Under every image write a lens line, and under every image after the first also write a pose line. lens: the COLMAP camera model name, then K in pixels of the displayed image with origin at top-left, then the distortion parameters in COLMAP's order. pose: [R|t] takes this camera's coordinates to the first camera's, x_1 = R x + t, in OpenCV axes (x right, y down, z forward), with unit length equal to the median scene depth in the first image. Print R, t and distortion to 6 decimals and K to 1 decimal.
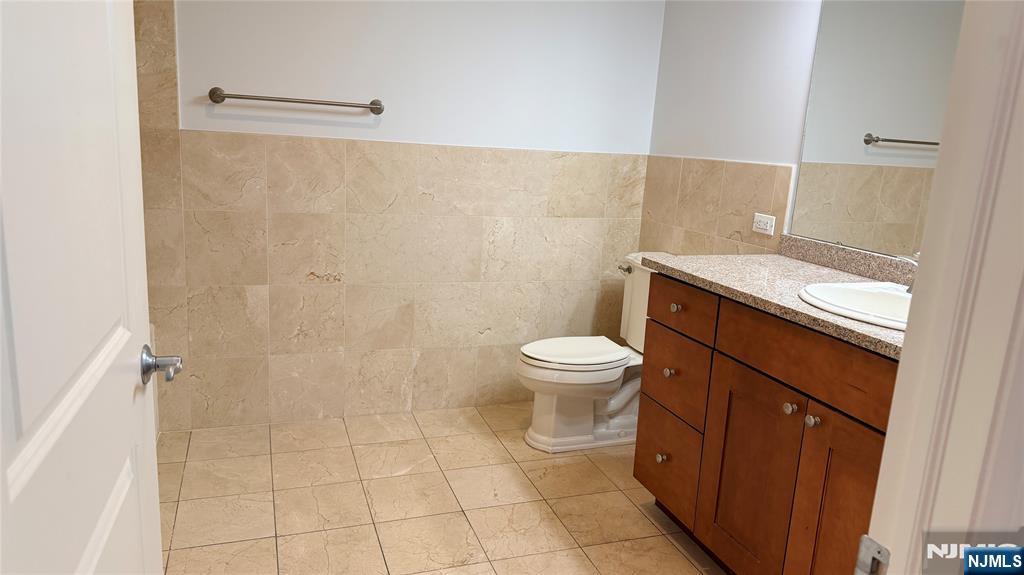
lens RADIAL K [[714.1, 0, 511.7], [0, 714.1, 290.8], [0, 0, 1]] dist [0.153890, -0.275508]
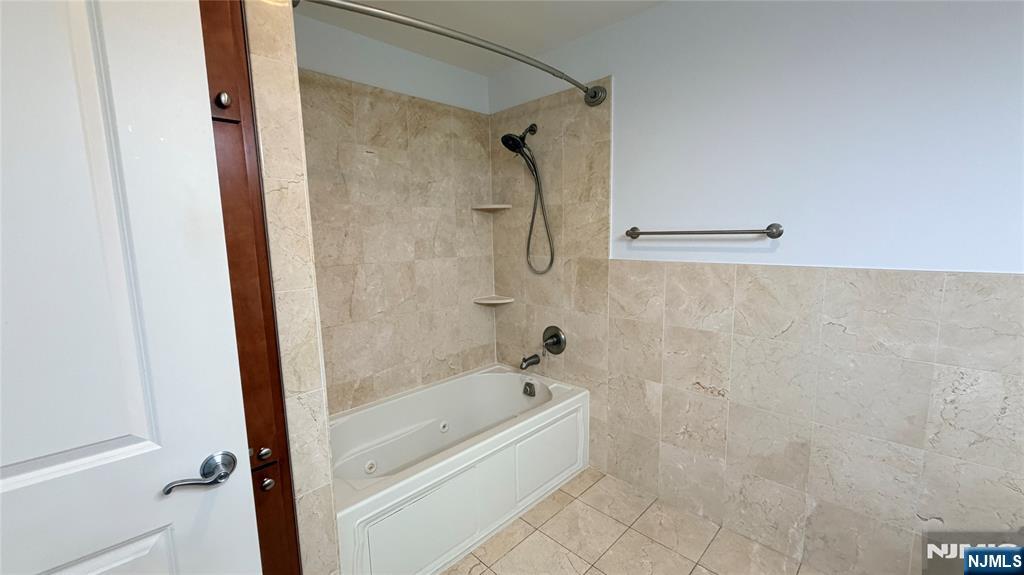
lens RADIAL K [[409.1, 0, 510.3], [0, 409.1, 288.2], [0, 0, 1]] dist [0.001795, -0.000104]
pose [[0.429750, 0.056776, -0.901161, 0.156269], [-0.147771, 0.988988, -0.008161, -0.120478], [0.890774, 0.136673, 0.433408, 0.455021]]
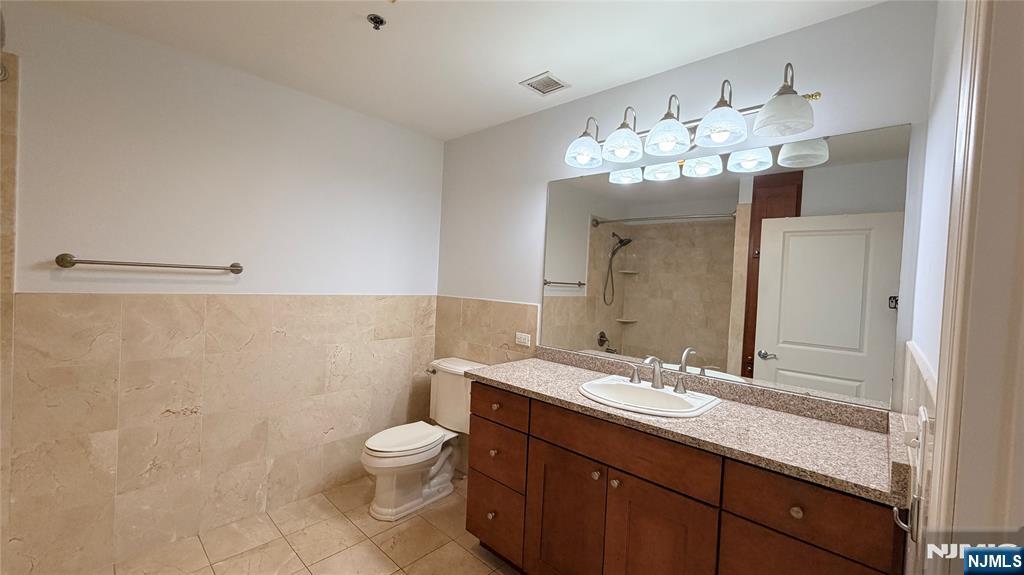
lens RADIAL K [[409.1, 0, 510.3], [0, 409.1, 288.2], [0, 0, 1]] dist [0.001795, -0.000104]
pose [[0.888408, -0.024446, 0.458404, -0.088696], [0.101039, 0.984506, -0.143315, -0.067332], [-0.447797, 0.173638, 0.877113, 0.159557]]
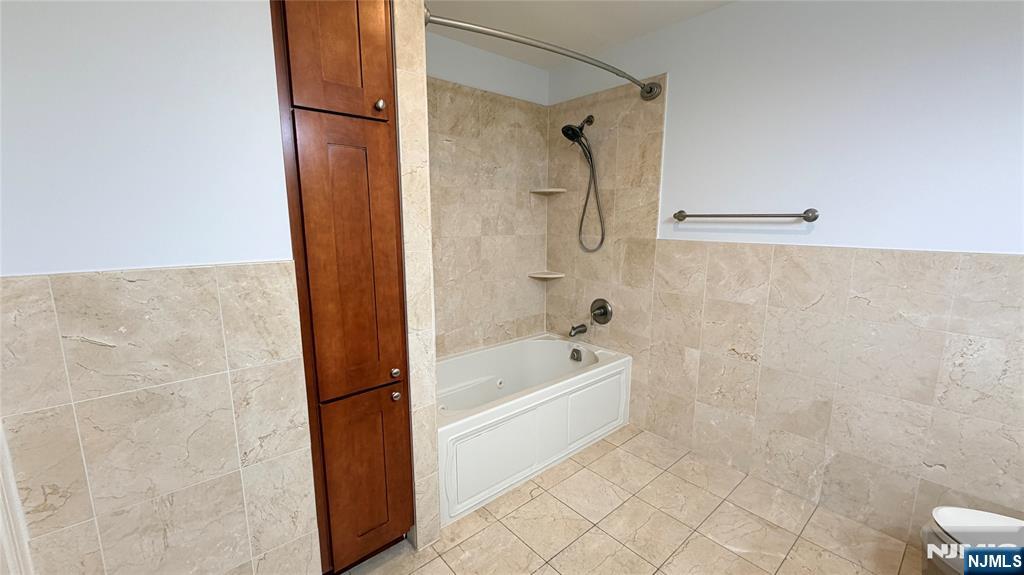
lens RADIAL K [[409.1, 0, 510.3], [0, 409.1, 288.2], [0, 0, 1]] dist [0.001795, -0.000104]
pose [[0.361967, 0.101940, -0.926600, 0.231311], [-0.179308, 0.983055, 0.038106, -0.086696], [0.914783, 0.152354, 0.374112, 0.365752]]
